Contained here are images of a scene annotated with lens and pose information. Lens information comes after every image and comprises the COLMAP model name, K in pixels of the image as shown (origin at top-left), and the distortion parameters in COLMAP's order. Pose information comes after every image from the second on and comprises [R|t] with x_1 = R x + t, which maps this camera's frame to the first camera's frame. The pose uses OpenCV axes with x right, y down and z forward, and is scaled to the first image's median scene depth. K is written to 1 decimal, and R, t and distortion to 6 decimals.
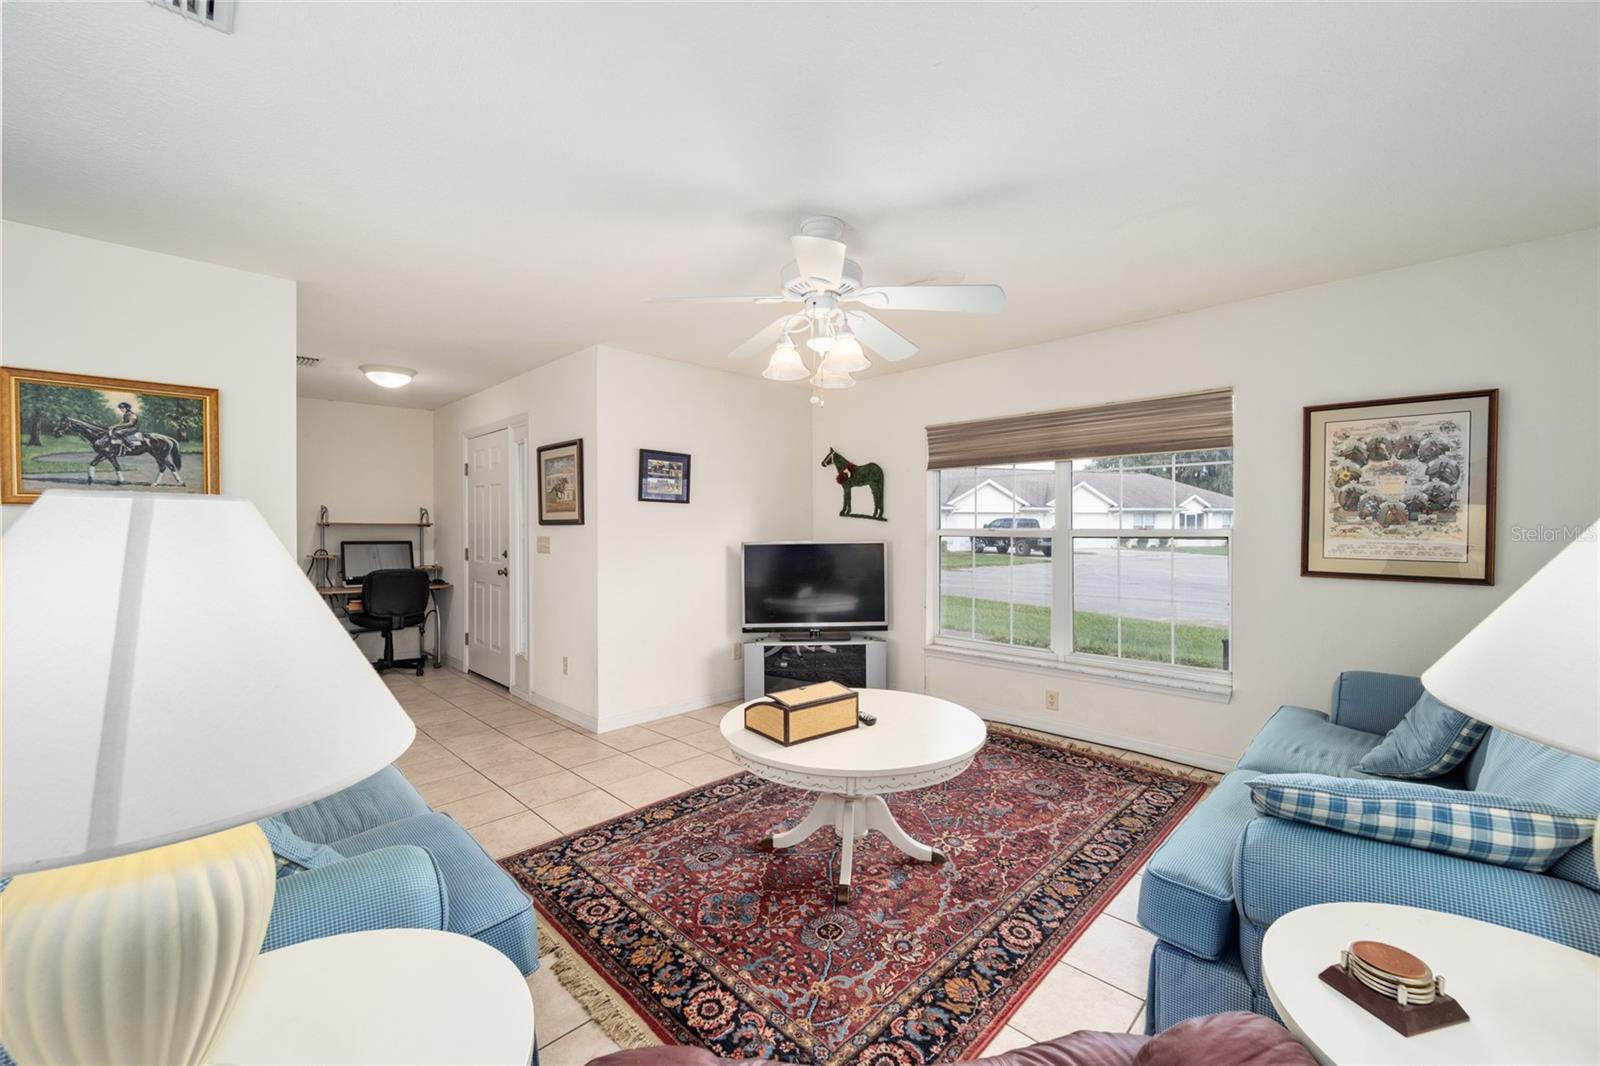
lens RADIAL K [[644.6, 0, 790.1], [0, 644.6, 536.8], [0, 0, 1]] dist [-0.001850, -0.000494]
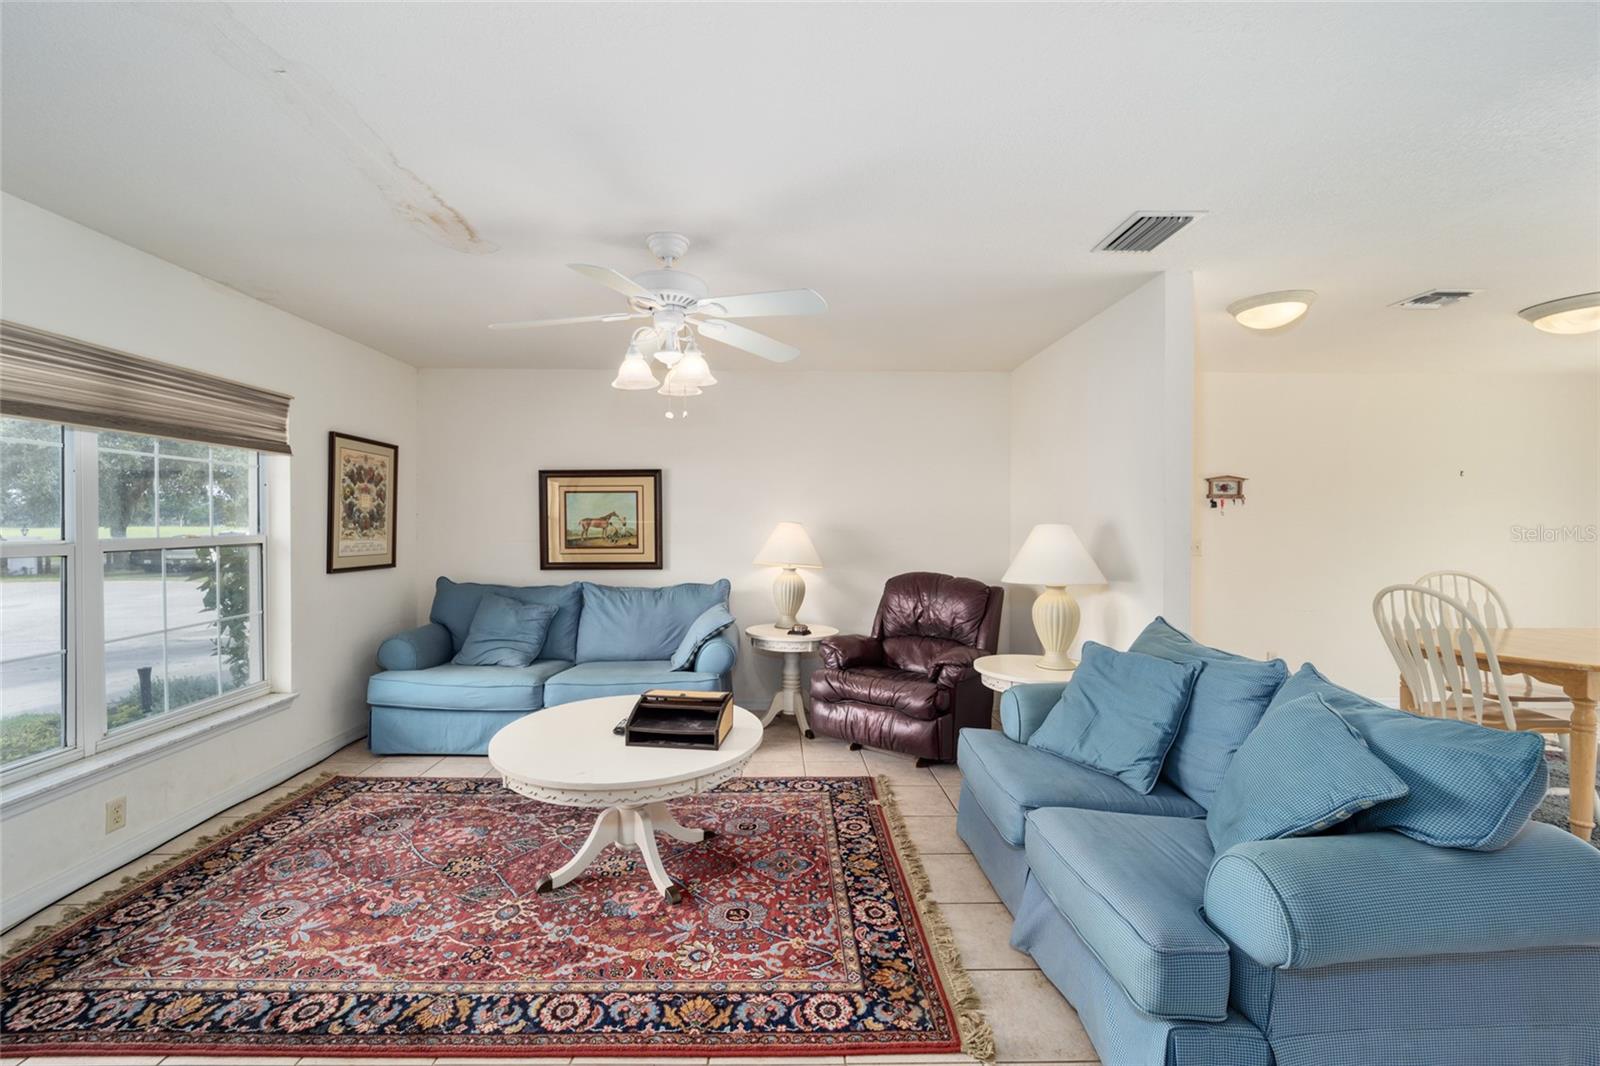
lens RADIAL K [[644.6, 0, 789.0], [0, 644.6, 526.0], [0, 0, 1]] dist [-0.001850, -0.000494]
pose [[-0.726833, -0.002214, 0.686810, -0.827125], [0.012916, 0.999774, 0.016891, -0.046451], [-0.686693, 0.021147, -0.726640, 1.678589]]
